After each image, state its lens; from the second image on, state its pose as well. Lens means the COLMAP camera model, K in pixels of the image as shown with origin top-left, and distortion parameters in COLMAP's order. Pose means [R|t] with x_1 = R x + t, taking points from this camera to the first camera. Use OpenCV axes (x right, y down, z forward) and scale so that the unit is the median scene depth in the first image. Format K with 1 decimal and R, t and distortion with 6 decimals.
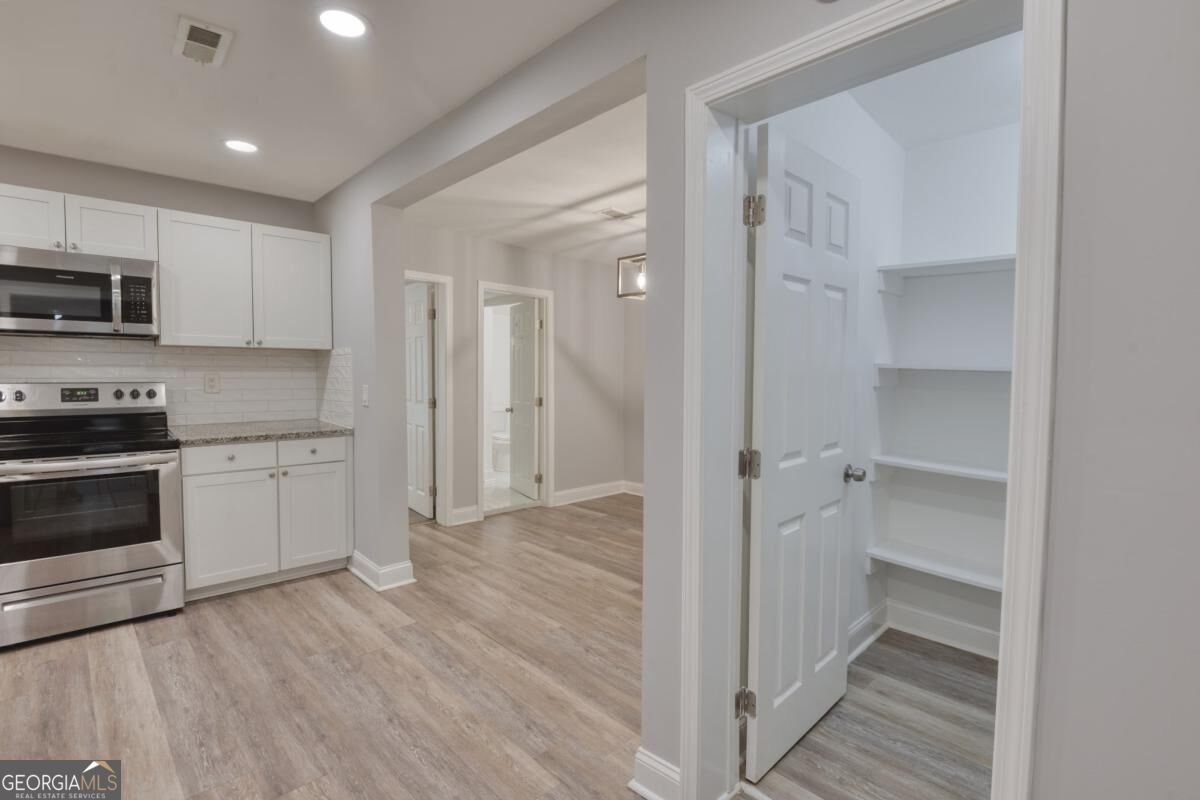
lens RADIAL K [[558.3, 0, 611.7], [0, 558.3, 399.7], [0, 0, 1]] dist [-0.017252, -0.001002]
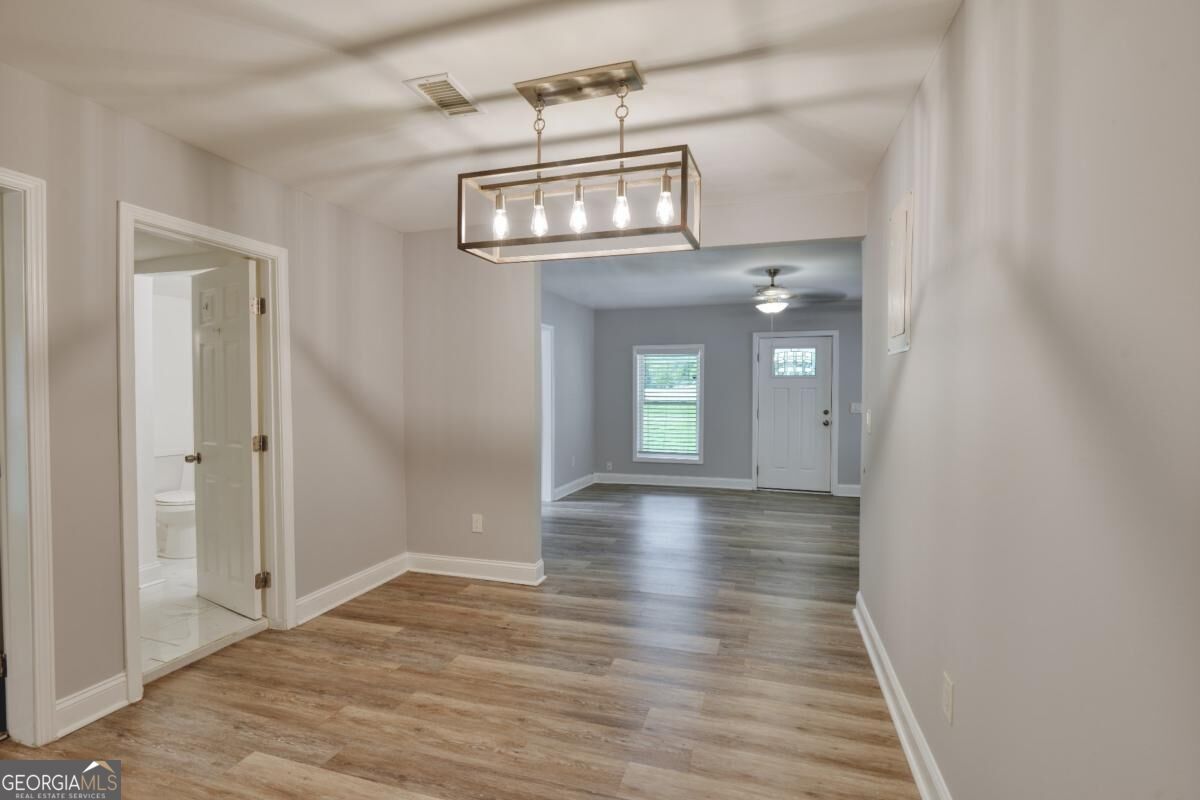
lens RADIAL K [[550.7, 0, 607.4], [0, 550.7, 399.6], [0, 0, 1]] dist [-0.005969, -0.006352]
pose [[0.881725, -0.019794, 0.471348, -0.145007], [0.031610, 0.999353, -0.017166, -0.035308], [-0.470703, 0.030035, 0.881780, 0.614382]]
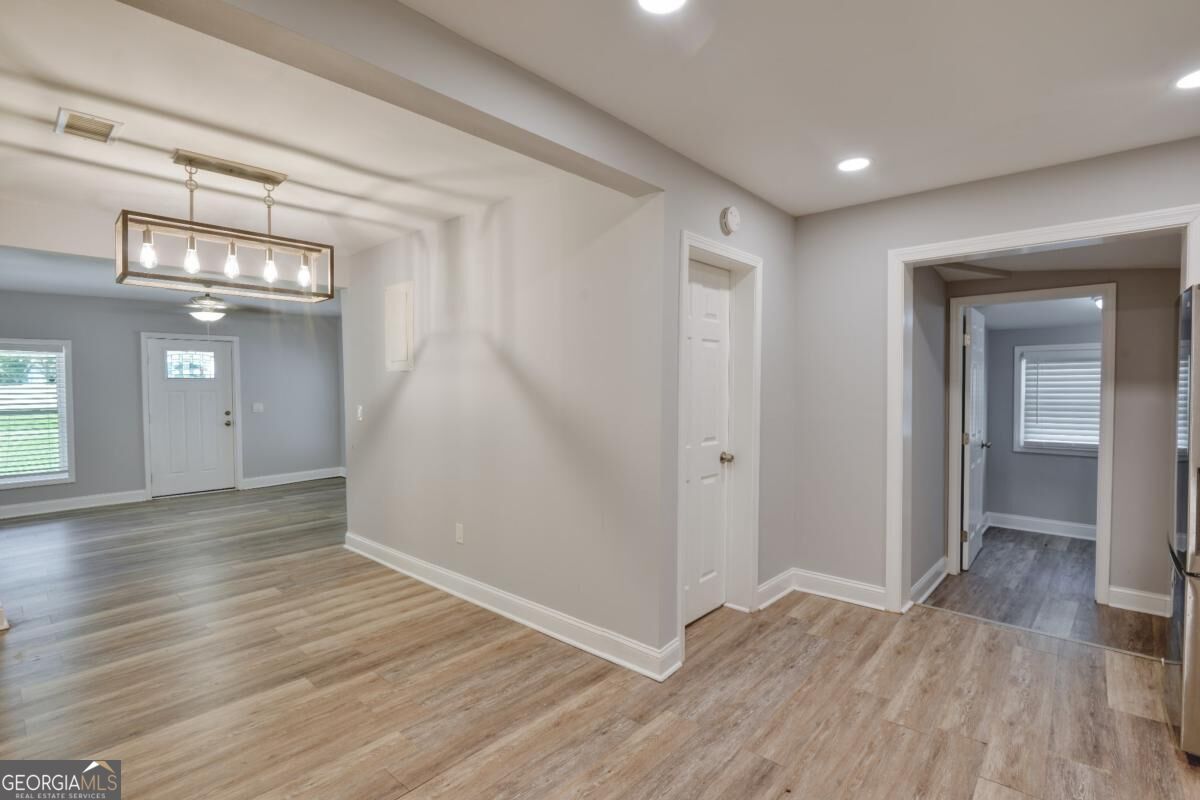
lens RADIAL K [[550.7, 0, 607.4], [0, 550.7, 399.6], [0, 0, 1]] dist [-0.005969, -0.006352]
pose [[-0.060334, -0.038323, 0.997442, -0.777626], [0.057252, 0.997485, 0.041788, -0.058355], [-0.996535, 0.059627, -0.057988, 0.674568]]
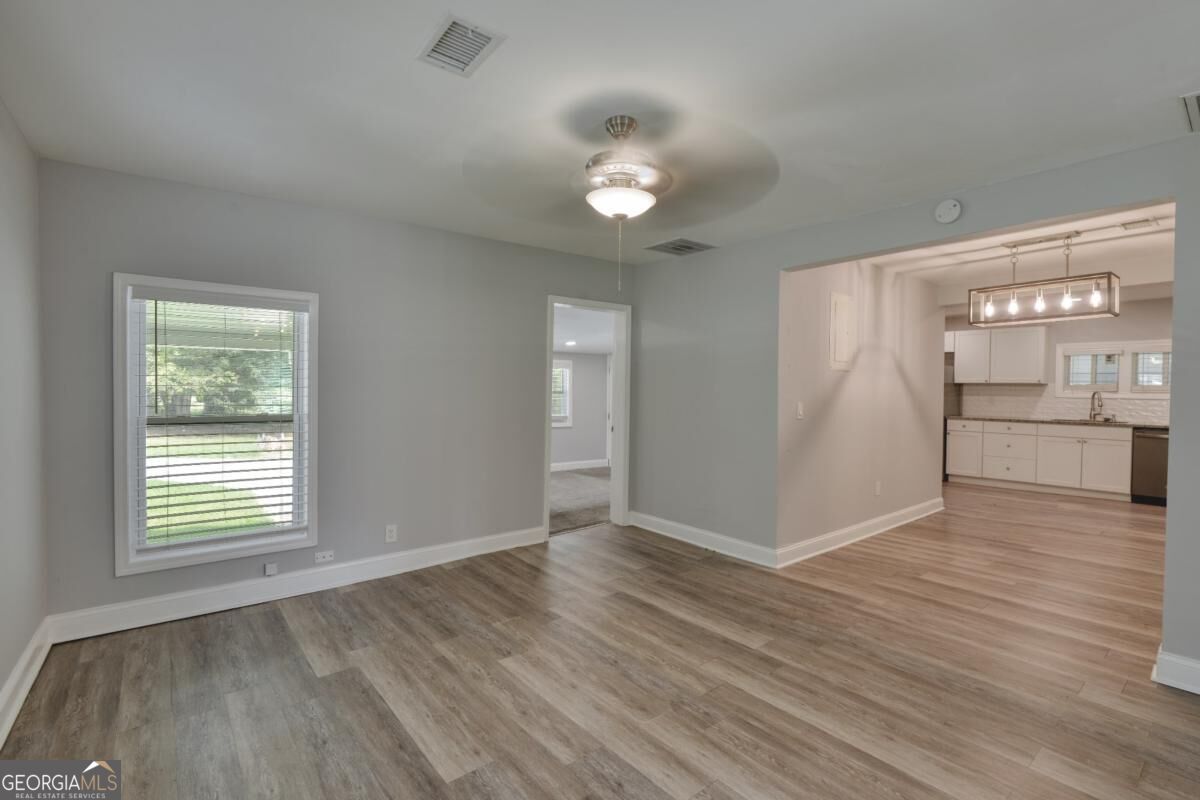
lens RADIAL K [[550.7, 0, 607.4], [0, 550.7, 399.6], [0, 0, 1]] dist [-0.005969, -0.006352]
pose [[-0.994778, -0.021633, 0.099748, 1.043063], [-0.014653, 0.997427, 0.070182, -0.116610], [-0.101009, 0.068354, -0.992535, 2.641765]]
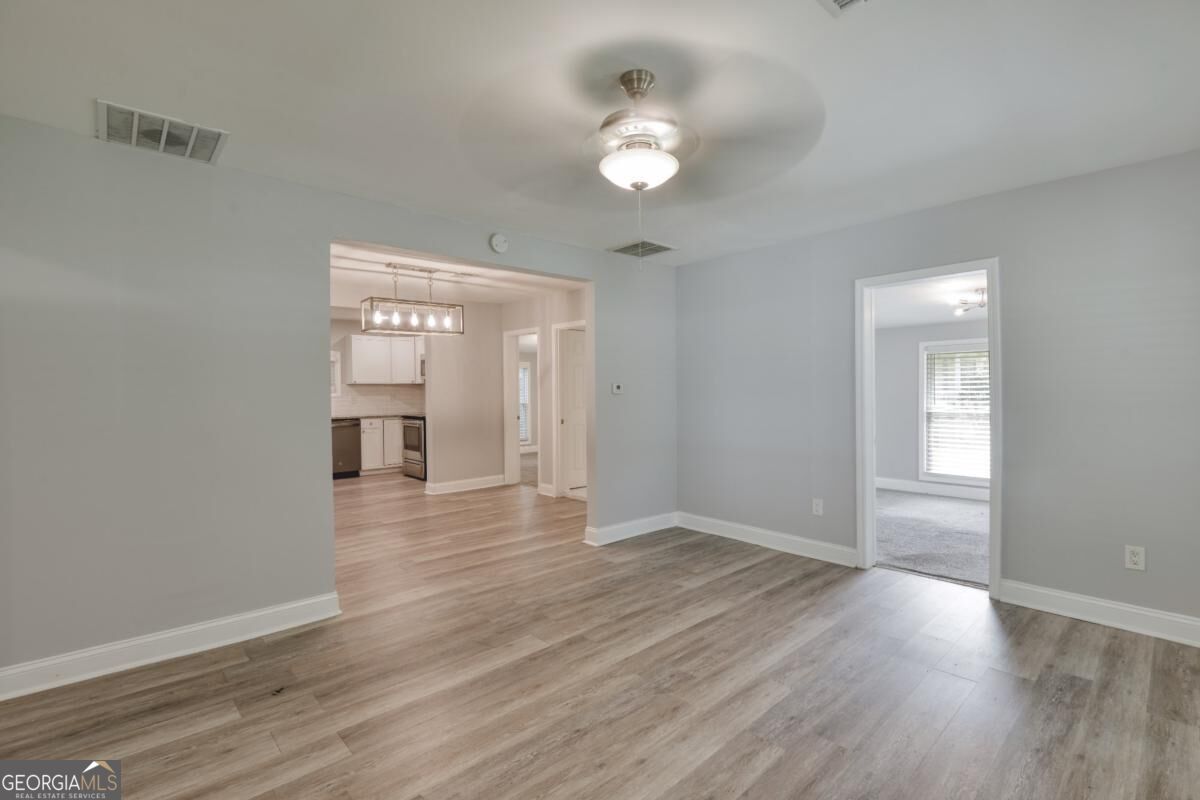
lens RADIAL K [[550.7, 0, 607.4], [0, 550.7, 399.6], [0, 0, 1]] dist [-0.005969, -0.006352]
pose [[-0.034566, 0.004242, -0.999393, 1.781074], [-0.037899, 0.999266, 0.005552, -0.059514], [0.998684, 0.038067, -0.034380, 1.856932]]
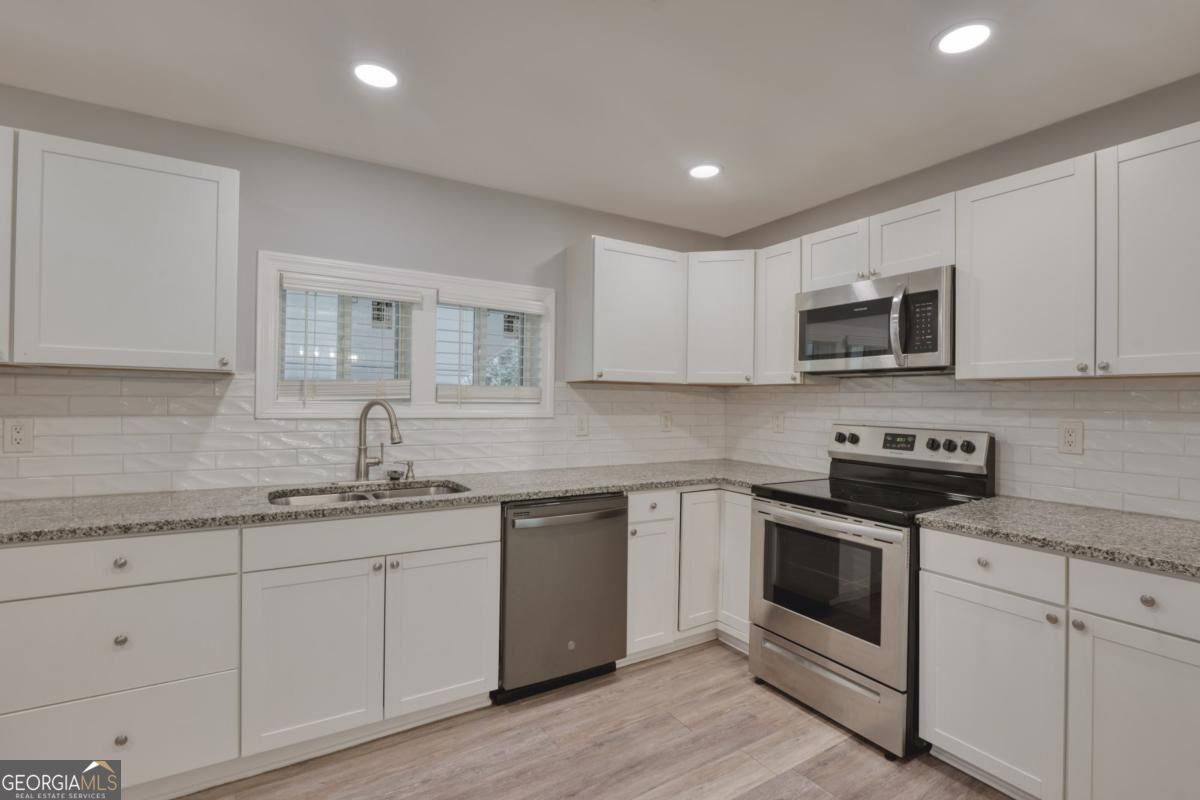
lens RADIAL K [[566.0, 0, 606.7], [0, 566.0, 400.3], [0, 0, 1]] dist [0.001361, -0.010592]
pose [[-0.213414, -0.012369, -0.976884, -0.002922], [-0.064026, 0.997947, 0.001352, -0.044012], [0.974862, 0.062835, -0.213768, 0.712754]]
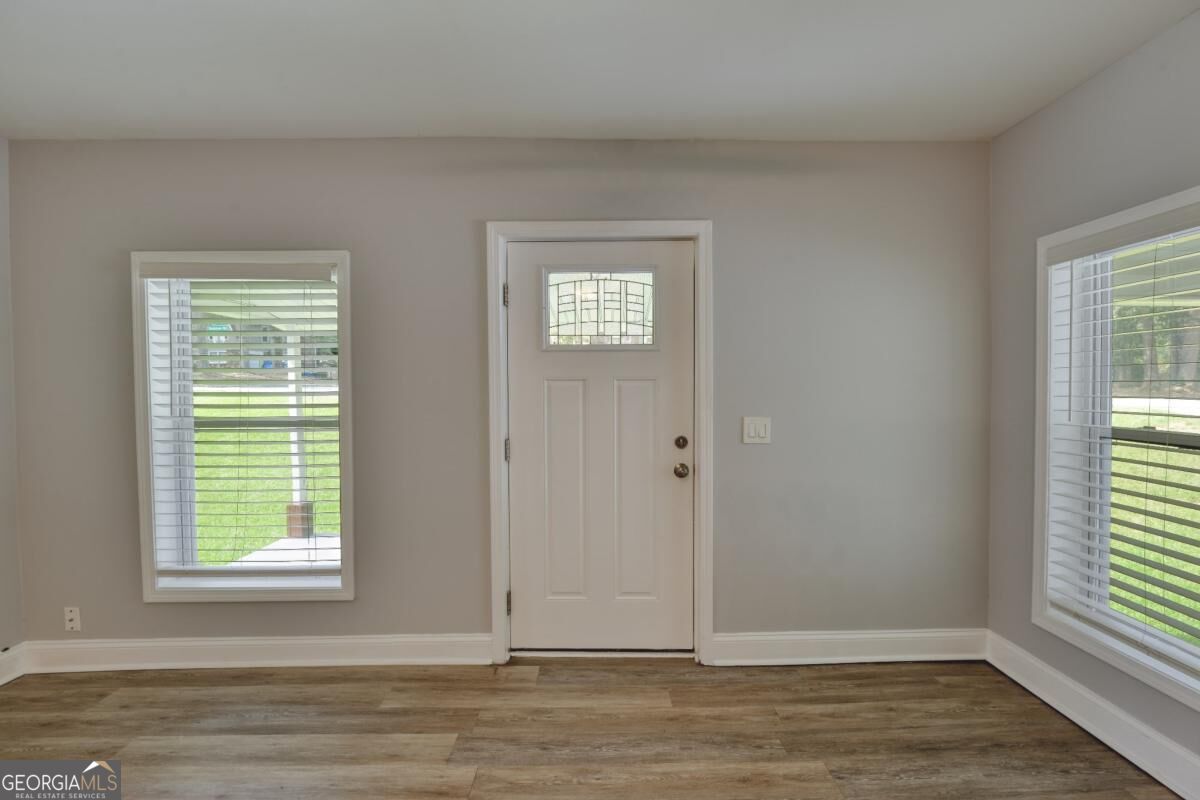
lens RADIAL K [[550.7, 0, 607.4], [0, 550.7, 399.6], [0, 0, 1]] dist [-0.005969, -0.006352]
pose [[0.694323, -0.035032, 0.718811, 1.039824], [0.048505, 0.998821, 0.001825, -0.067644], [-0.718027, 0.033599, 0.695204, 1.690007]]
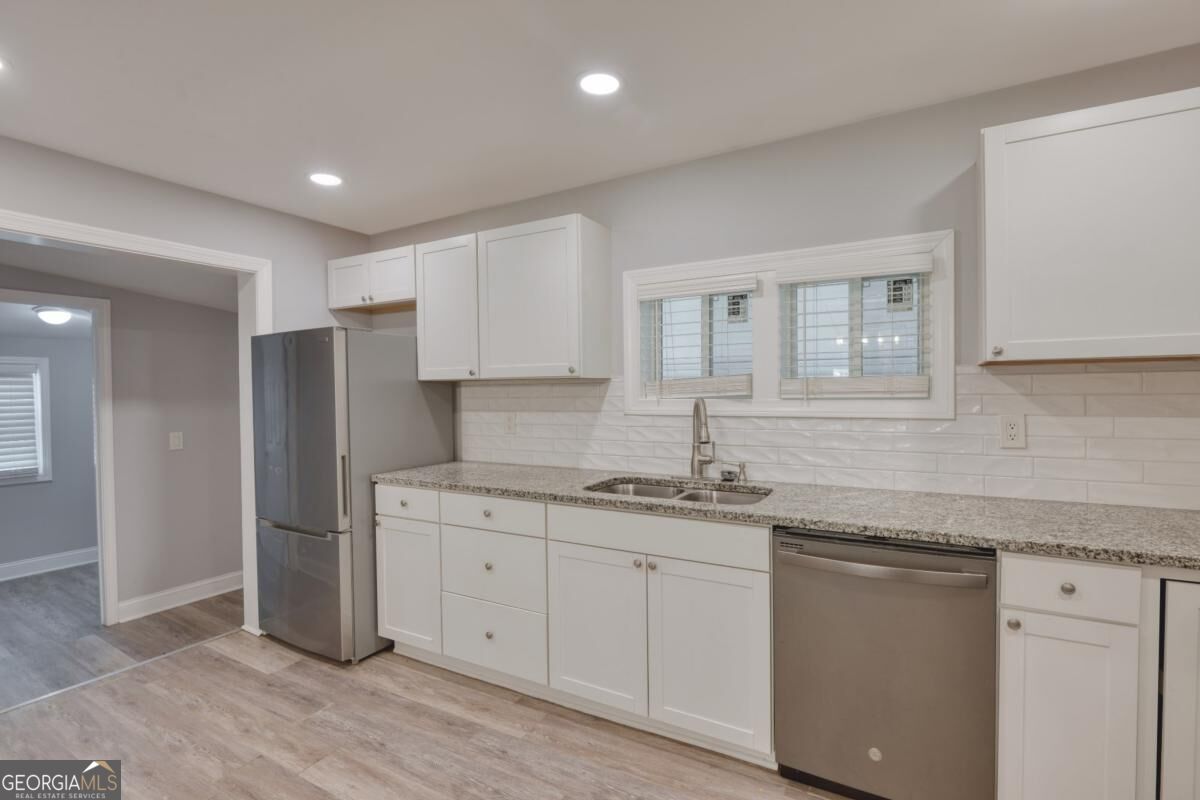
lens RADIAL K [[550.7, 0, 607.4], [0, 550.7, 399.6], [0, 0, 1]] dist [-0.005969, -0.006352]
pose [[-0.961354, 0.005975, -0.275250, -0.386645], [-0.011003, 0.998132, 0.060098, -0.064784], [0.275095, 0.060804, -0.959492, 0.929898]]
